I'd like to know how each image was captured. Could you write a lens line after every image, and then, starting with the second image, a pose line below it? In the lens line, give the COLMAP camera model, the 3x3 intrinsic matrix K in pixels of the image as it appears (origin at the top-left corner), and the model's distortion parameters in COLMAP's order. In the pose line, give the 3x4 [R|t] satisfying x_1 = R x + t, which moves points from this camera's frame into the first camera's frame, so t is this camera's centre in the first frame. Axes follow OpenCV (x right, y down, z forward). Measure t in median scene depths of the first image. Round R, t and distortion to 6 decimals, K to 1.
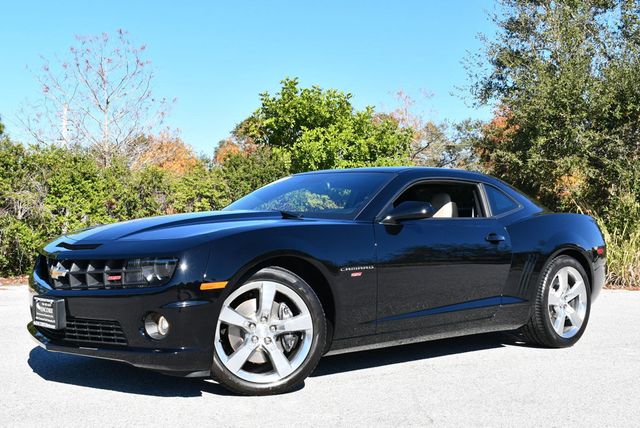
lens RADIAL K [[888.9, 0, 320.0], [0, 888.9, 214.0], [0, 0, 1]] dist [-0.045520, -0.015532]
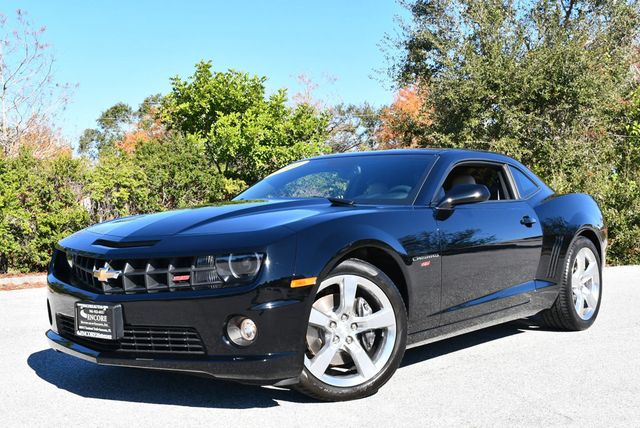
lens RADIAL K [[888.9, 0, 320.0], [0, 888.9, 214.0], [0, 0, 1]] dist [-0.045520, -0.015532]
pose [[0.987873, -0.027899, 0.152740, -0.156580], [0.025561, 0.999524, 0.017249, -0.002306], [-0.153148, -0.013136, 0.988116, 0.074029]]
